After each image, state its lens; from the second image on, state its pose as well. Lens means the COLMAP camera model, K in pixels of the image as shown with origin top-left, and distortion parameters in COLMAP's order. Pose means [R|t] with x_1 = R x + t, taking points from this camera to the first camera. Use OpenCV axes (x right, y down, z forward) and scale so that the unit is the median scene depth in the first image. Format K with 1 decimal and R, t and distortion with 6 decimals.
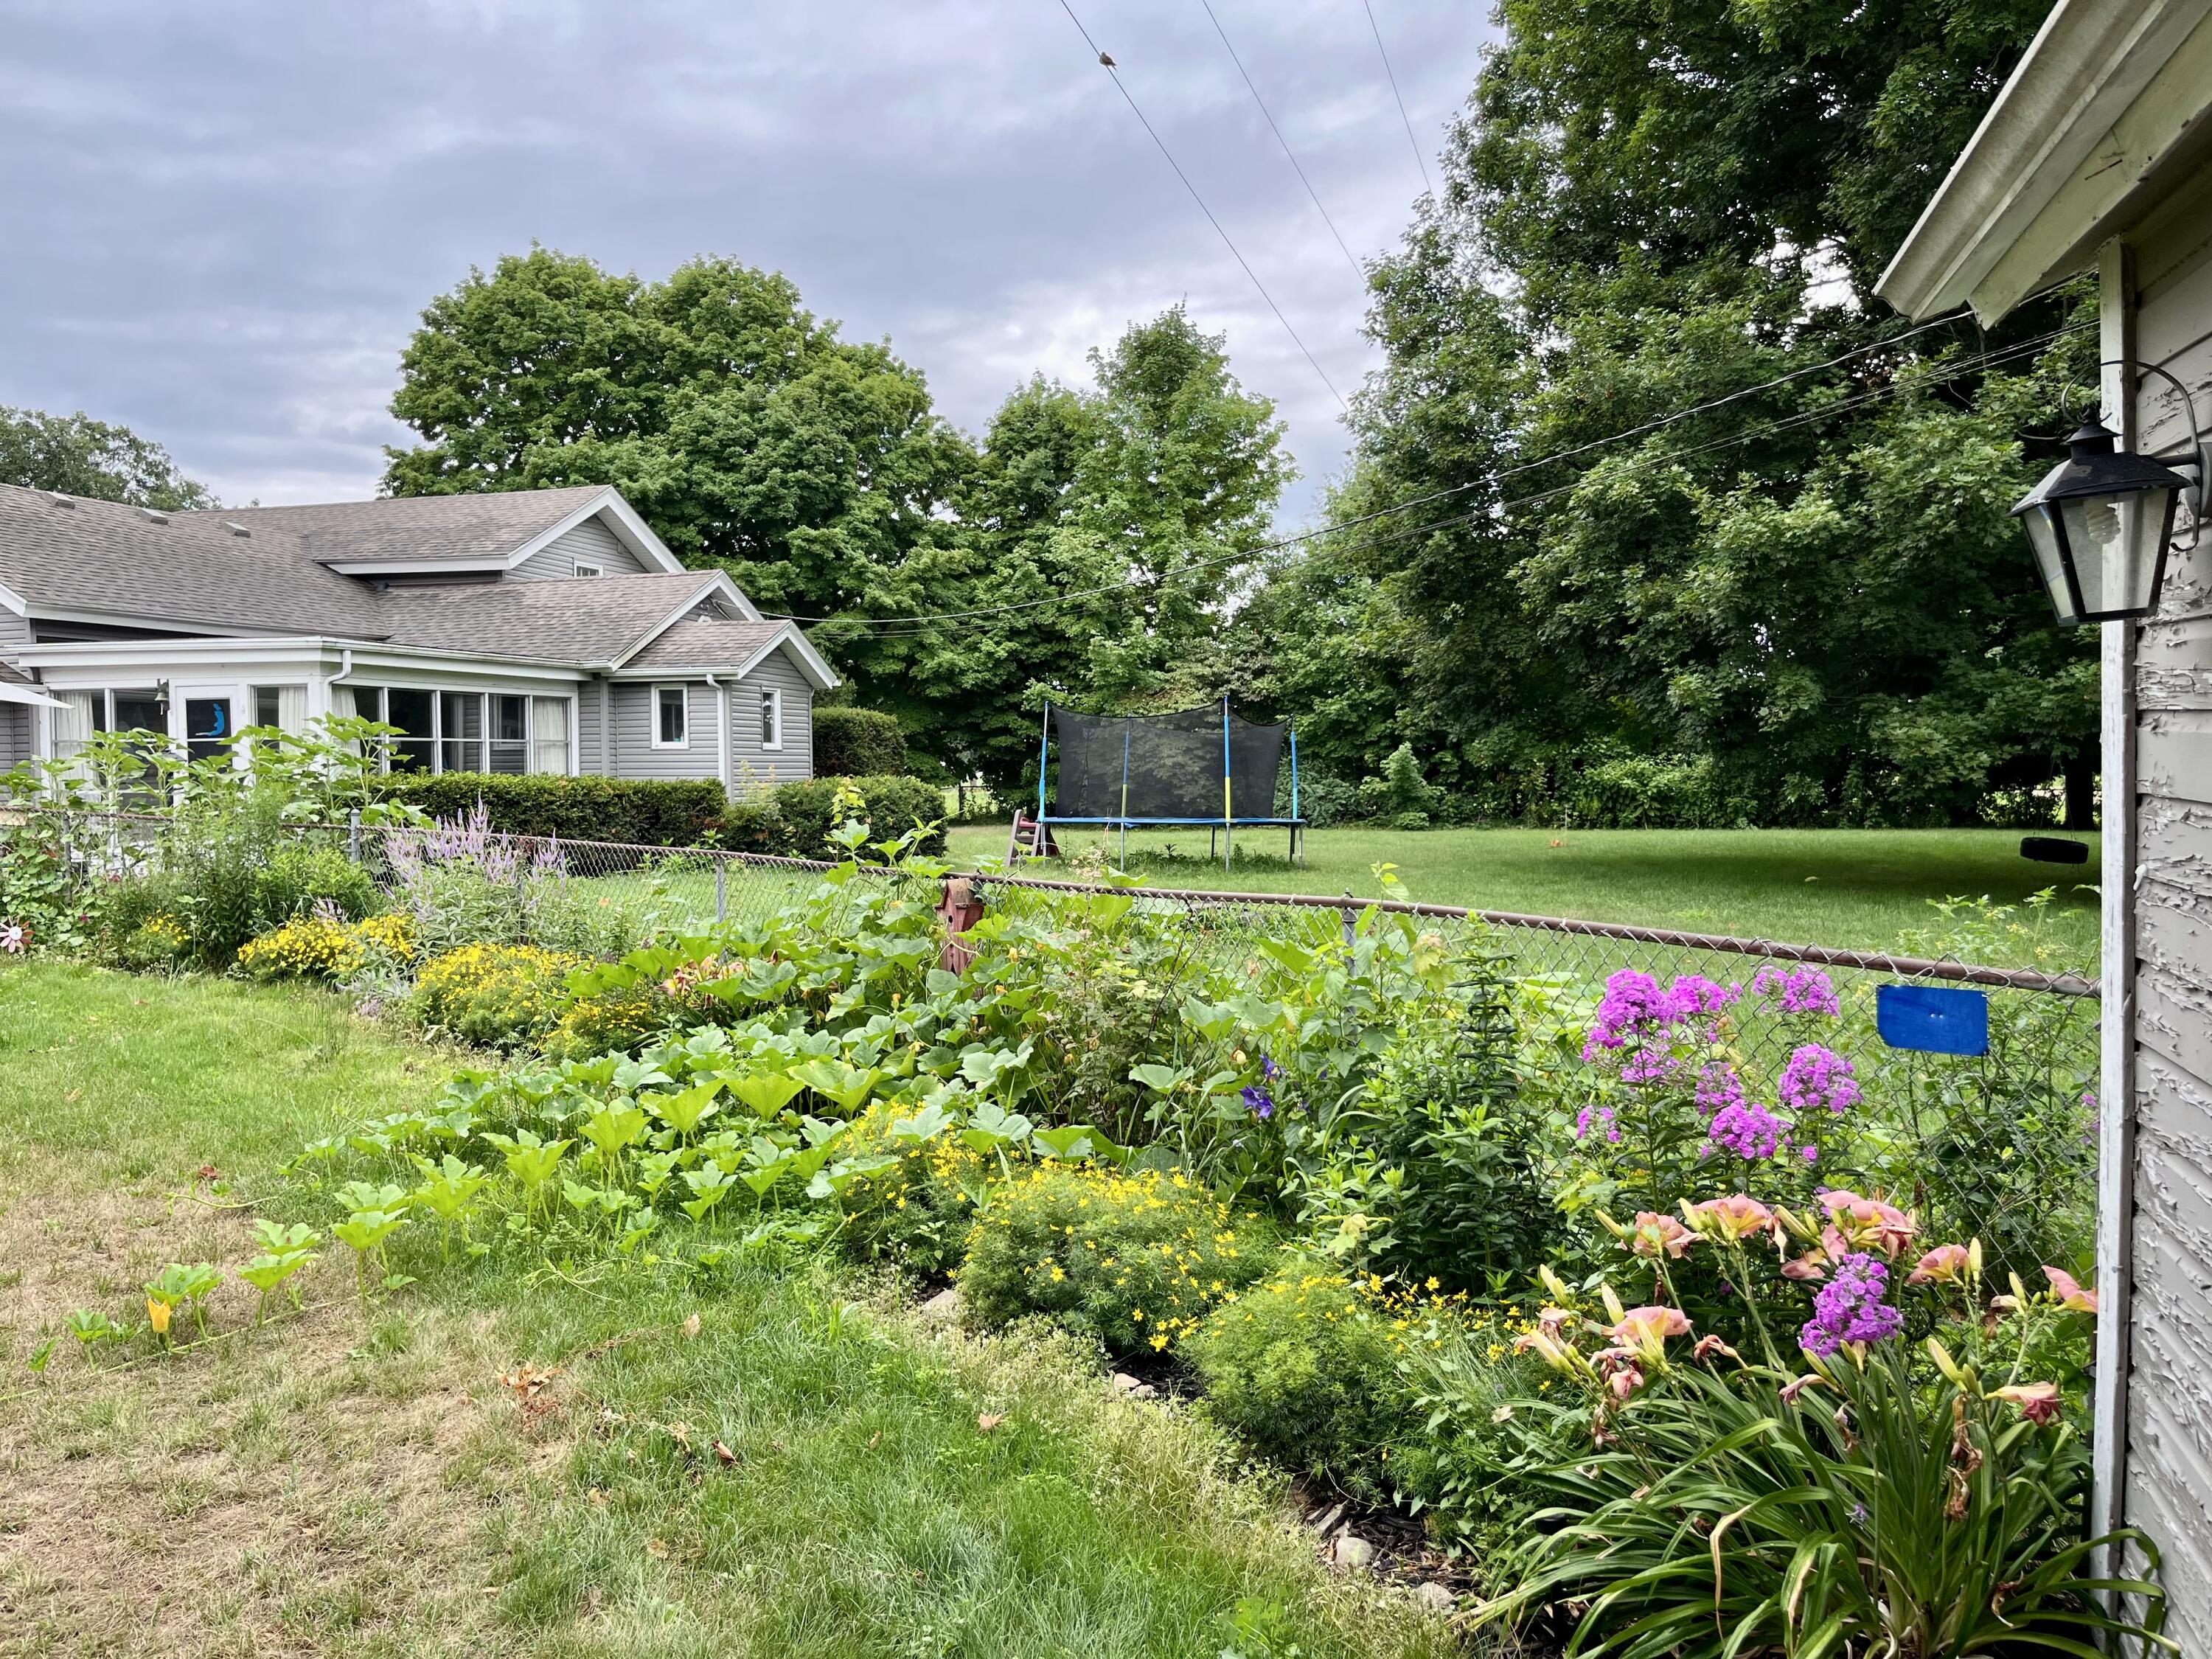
lens RADIAL K [[1679.2, 0, 1108.8], [0, 1679.2, 822.9], [0, 0, 1]] dist [-0.039577, 0.000879]
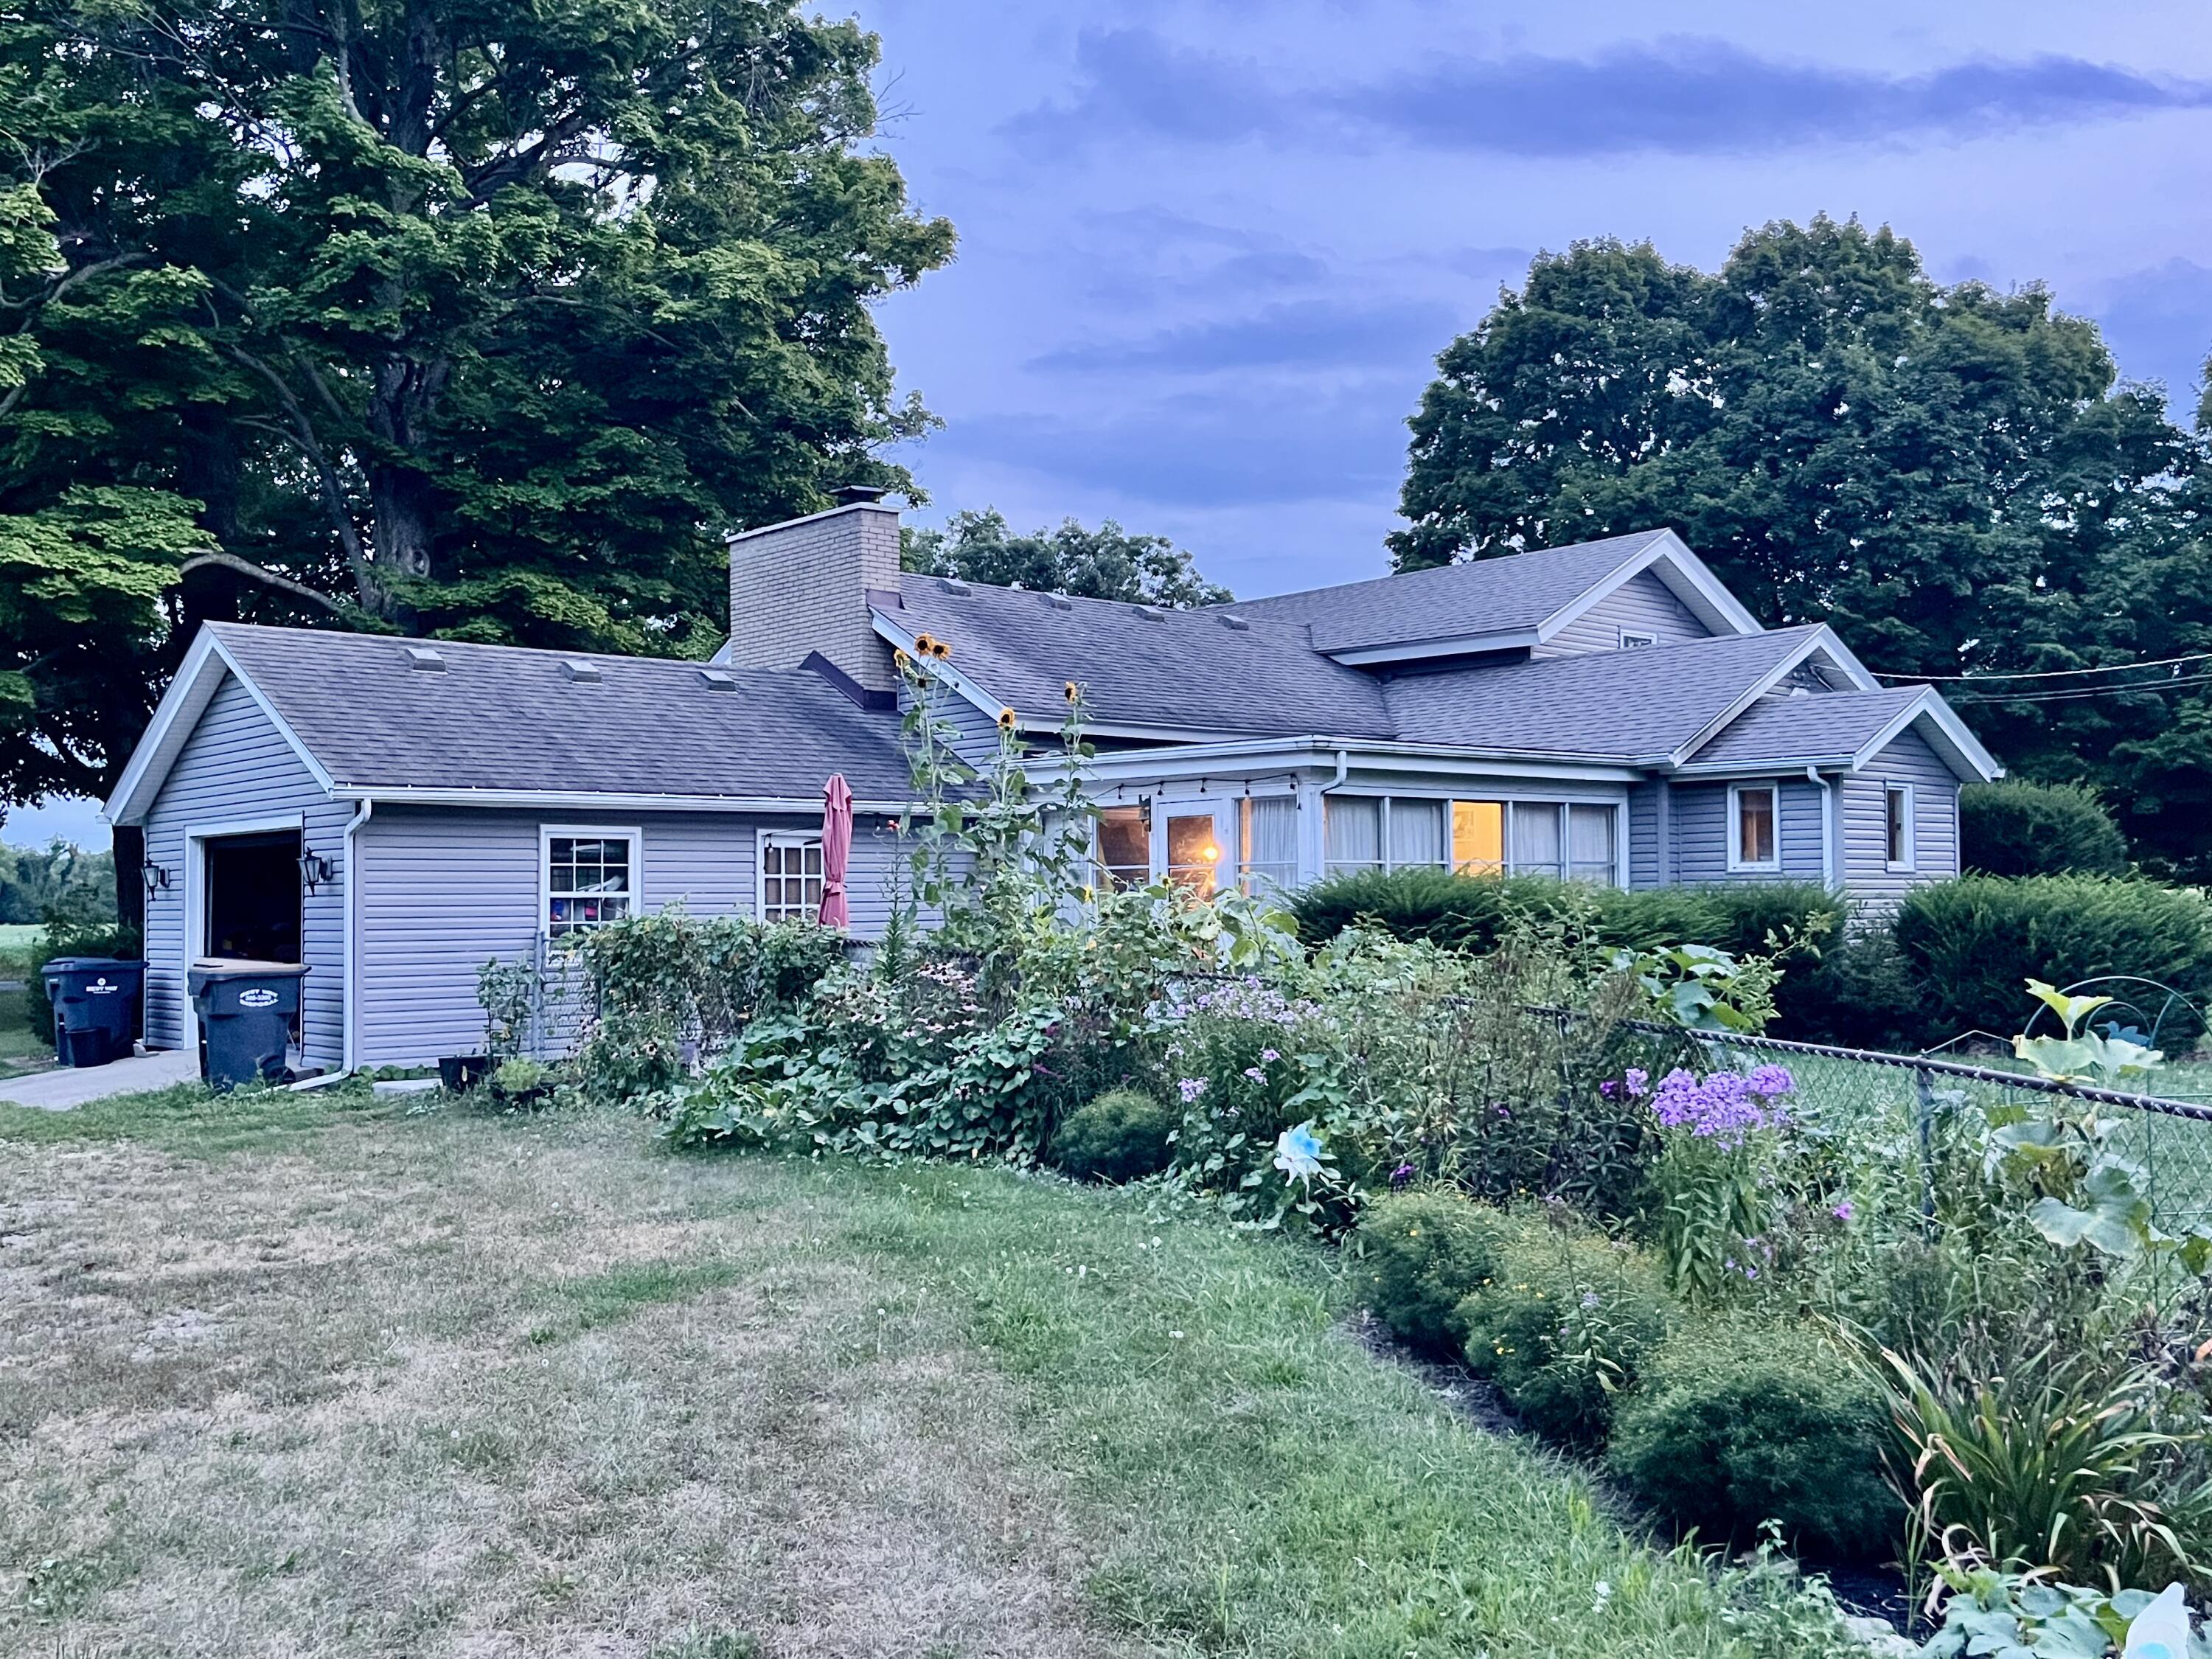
lens RADIAL K [[1946.2, 0, 1105.4], [0, 1946.2, 827.5], [0, 0, 1]] dist [-0.057144, -0.003893]
pose [[0.846683, -0.020499, -0.531703, -0.052481], [-0.012694, 0.998195, -0.058697, -0.010094], [0.531947, 0.056447, 0.844894, 0.134262]]
